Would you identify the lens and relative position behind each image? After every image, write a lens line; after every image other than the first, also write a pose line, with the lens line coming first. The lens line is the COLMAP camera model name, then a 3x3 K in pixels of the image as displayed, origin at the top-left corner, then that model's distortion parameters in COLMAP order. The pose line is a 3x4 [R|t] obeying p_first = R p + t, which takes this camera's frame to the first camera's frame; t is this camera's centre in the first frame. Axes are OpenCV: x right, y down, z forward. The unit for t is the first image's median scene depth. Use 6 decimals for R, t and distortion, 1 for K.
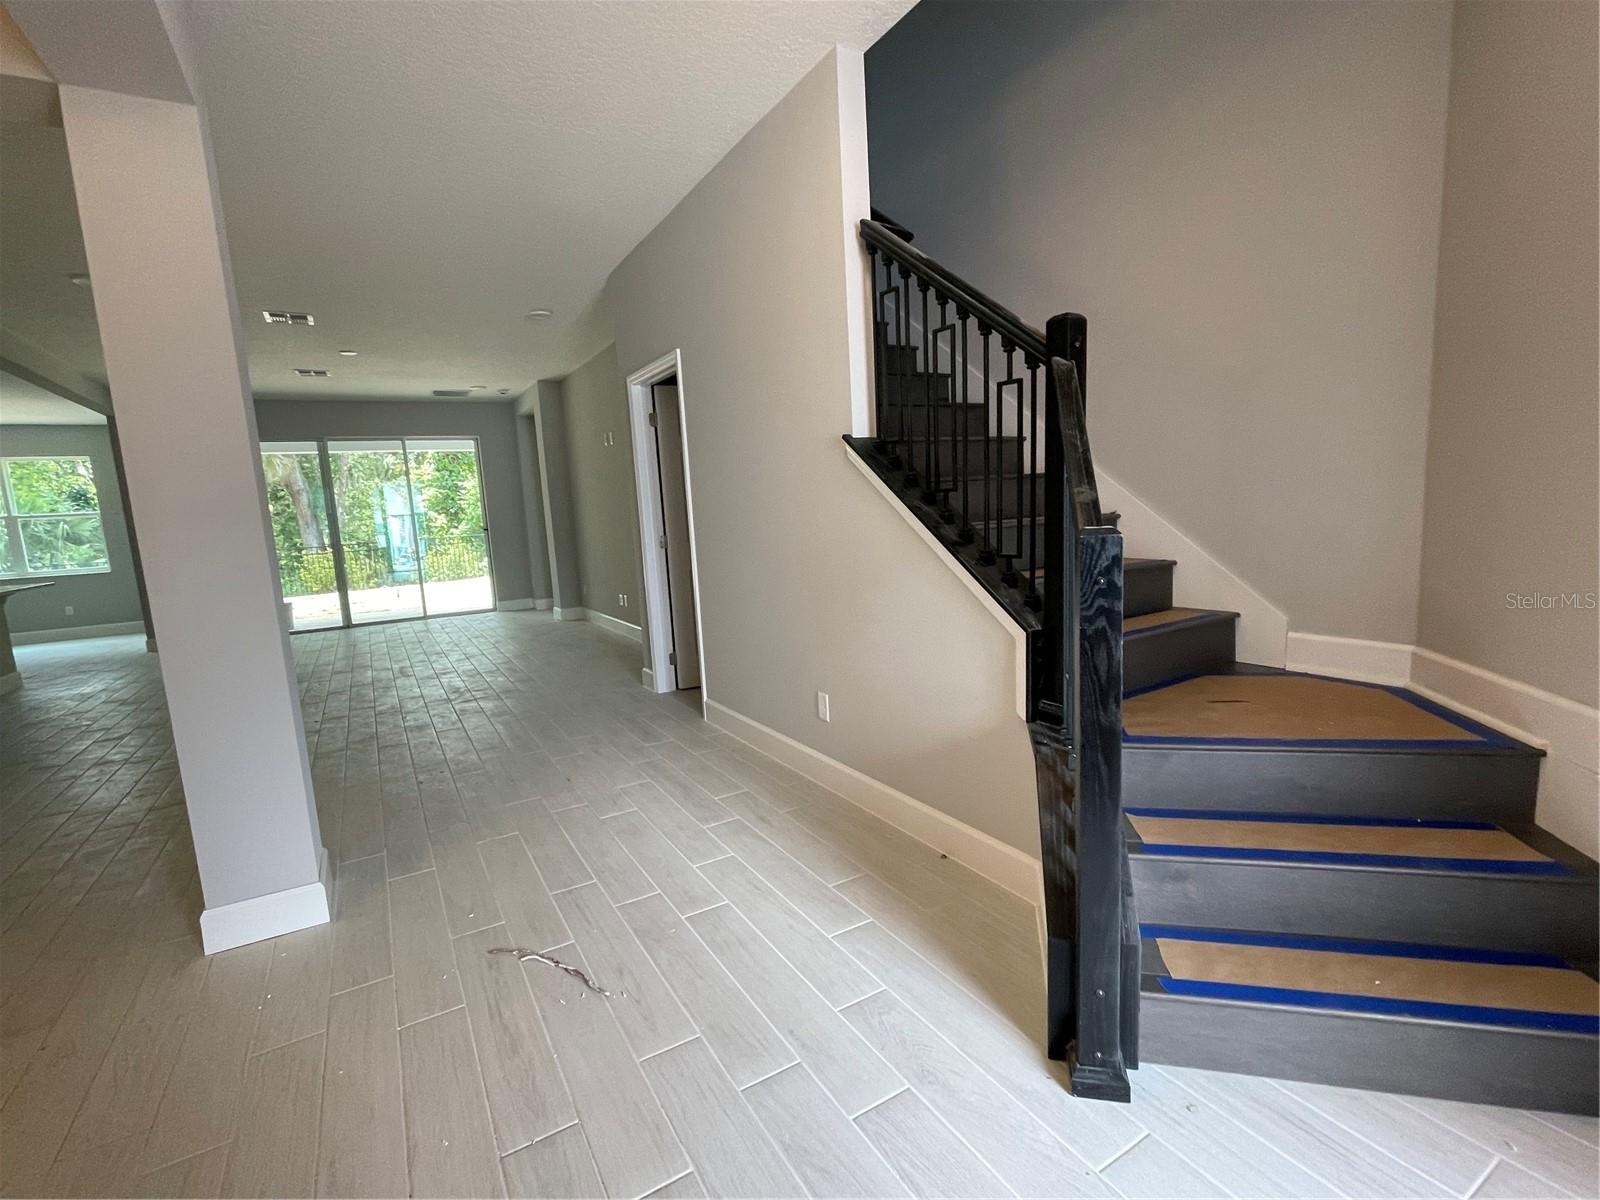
lens RADIAL K [[737.0, 0, 800.4], [0, 737.0, 608.4], [0, 0, 1]] dist [-0.005386, -0.000852]
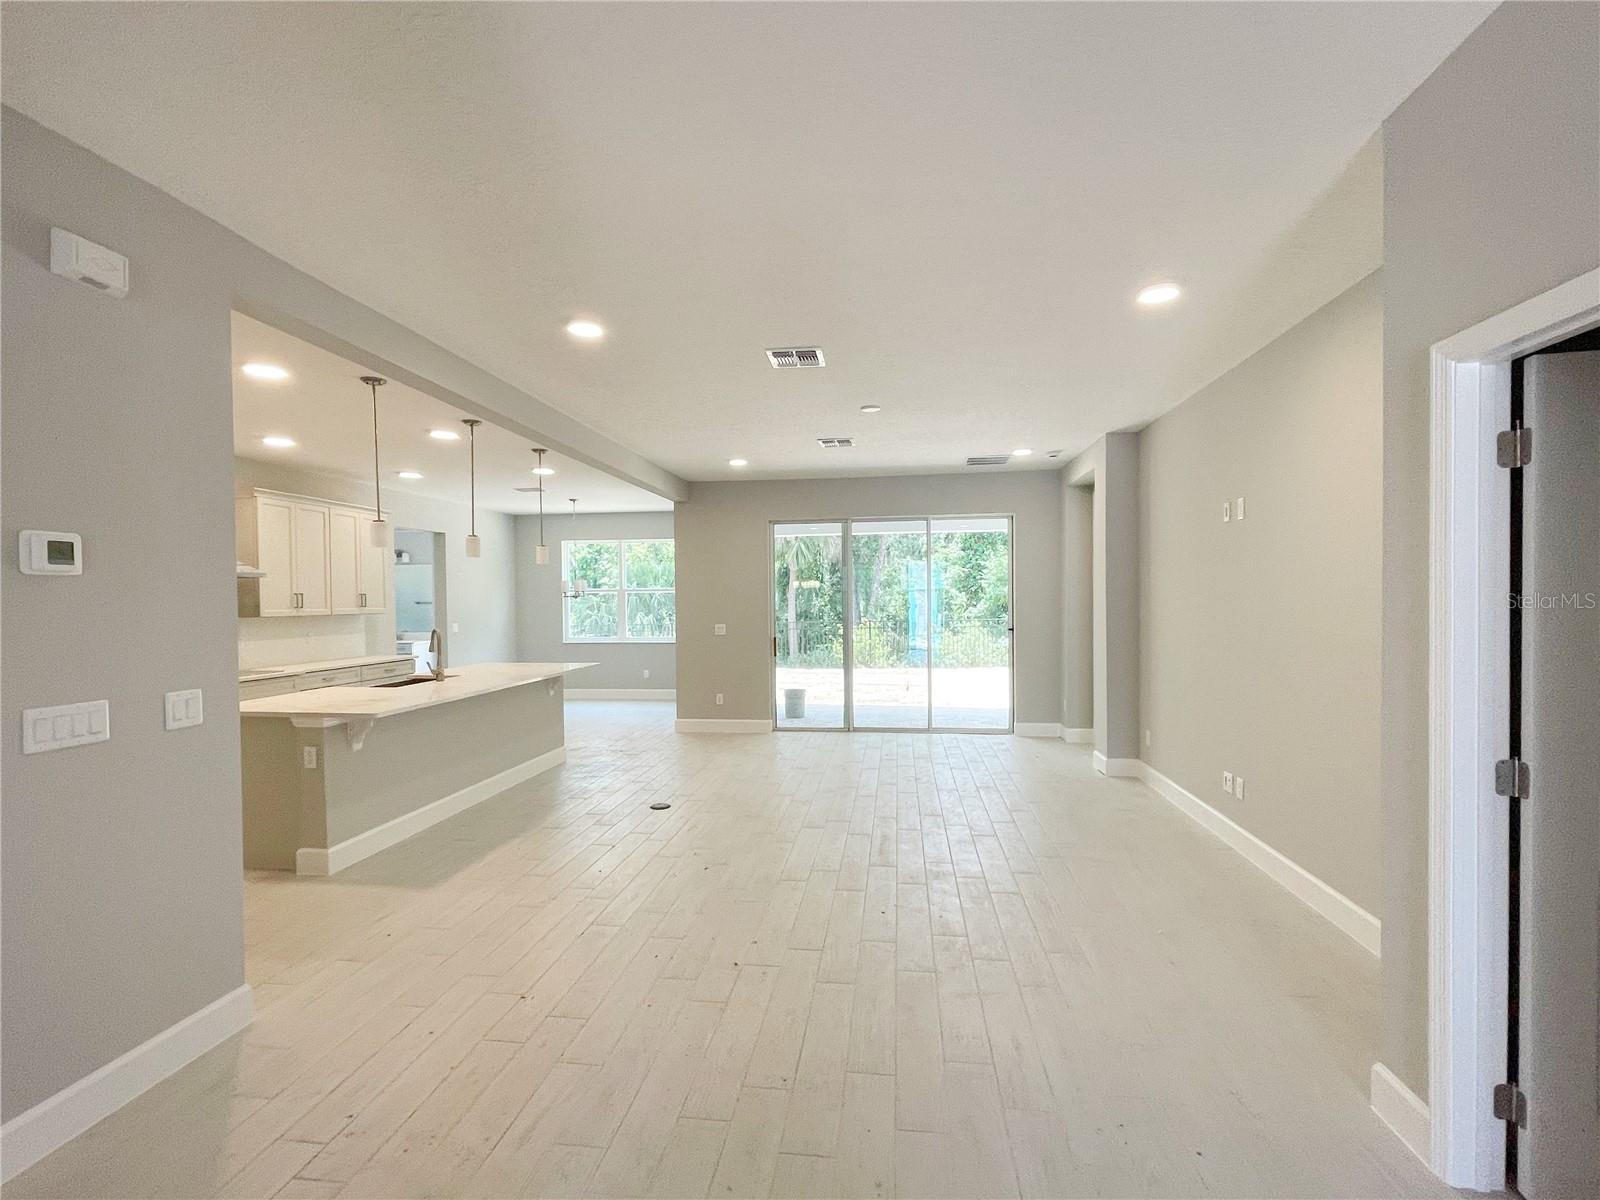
lens RADIAL K [[737.0, 0, 800.3], [0, 737.0, 605.7], [0, 0, 1]] dist [-0.005386, -0.000852]
pose [[0.784438, 0.054356, -0.617821, -0.115514], [-0.120144, 0.990600, -0.065392, -0.052342], [0.608459, 0.125524, 0.783595, 0.236436]]
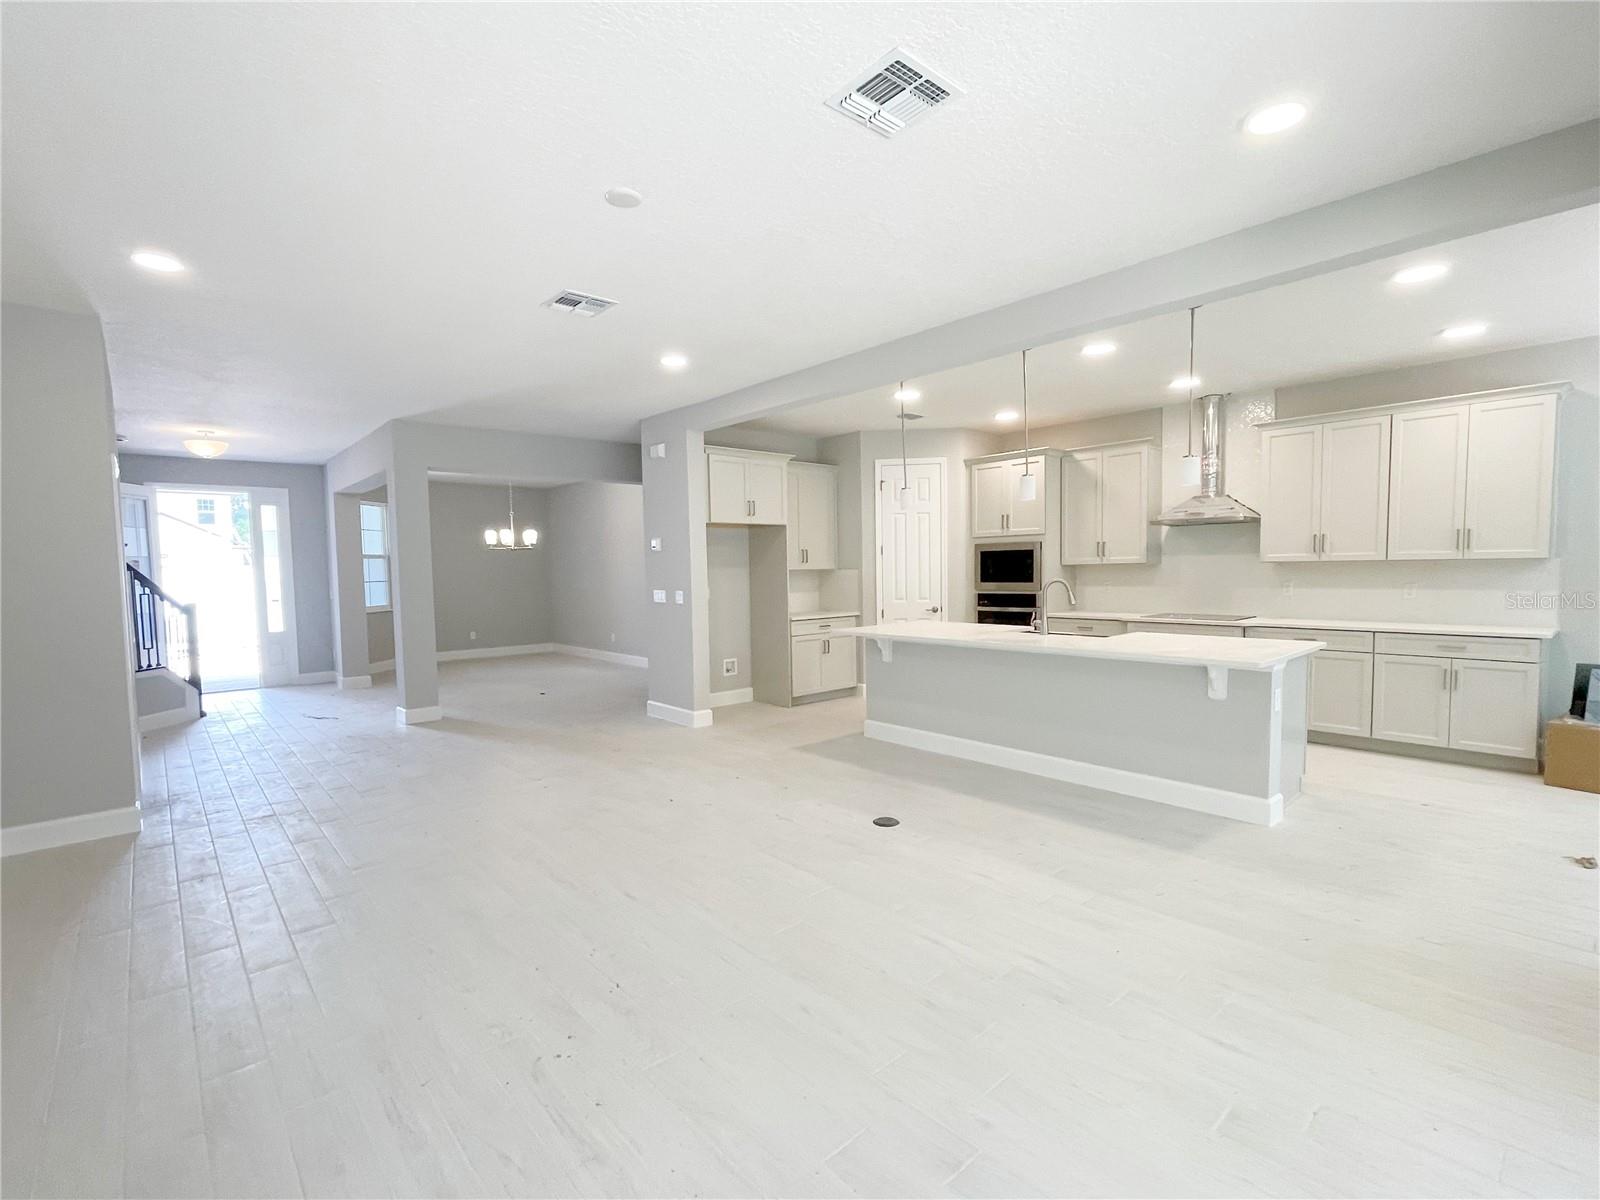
lens RADIAL K [[737.0, 0, 805.9], [0, 737.0, 612.4], [0, 0, 1]] dist [-0.005386, -0.000852]
pose [[-0.978322, 0.086075, -0.188353, -0.382101], [0.046085, 0.977212, 0.207205, -0.123657], [0.201896, 0.194033, -0.959994, 0.908990]]
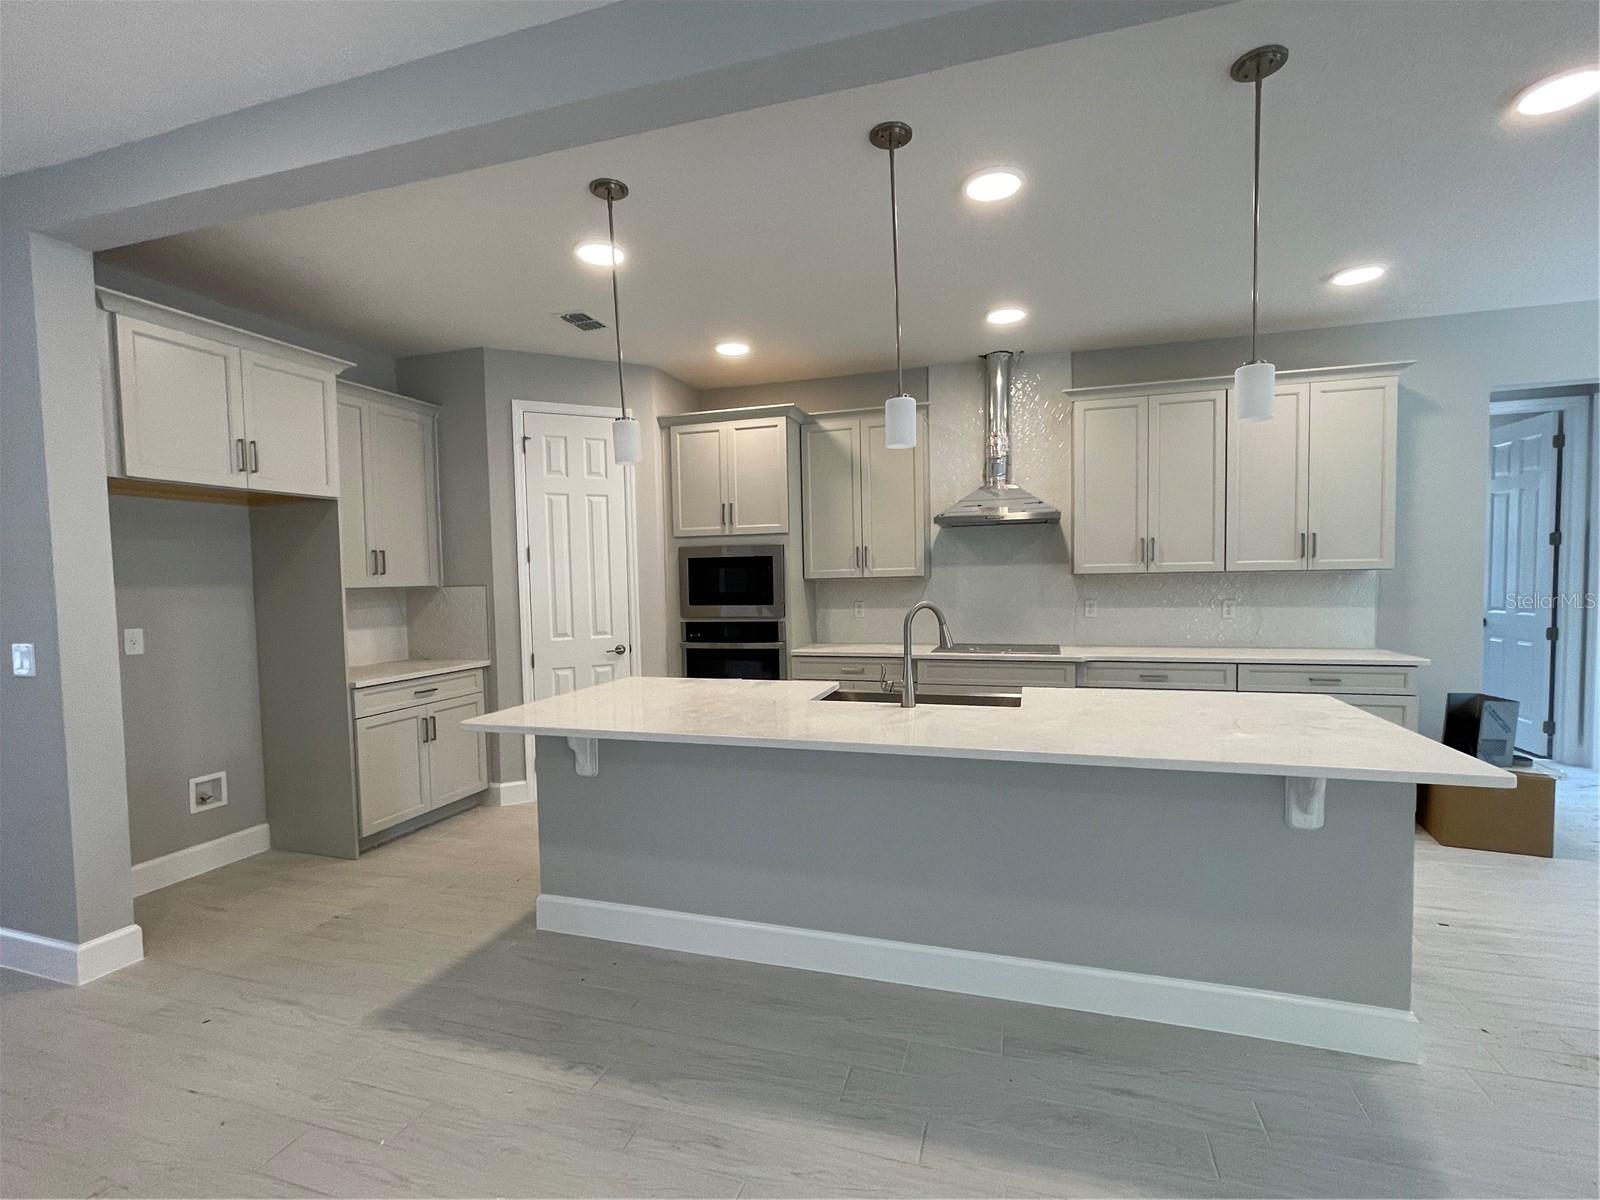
lens RADIAL K [[737.0, 0, 801.6], [0, 737.0, 613.6], [0, 0, 1]] dist [-0.005386, -0.000852]
pose [[-0.744754, 0.104046, -0.659178, -0.428480], [-0.031301, 0.981238, 0.190245, -0.083031], [0.666604, 0.162319, -0.727524, 0.643825]]
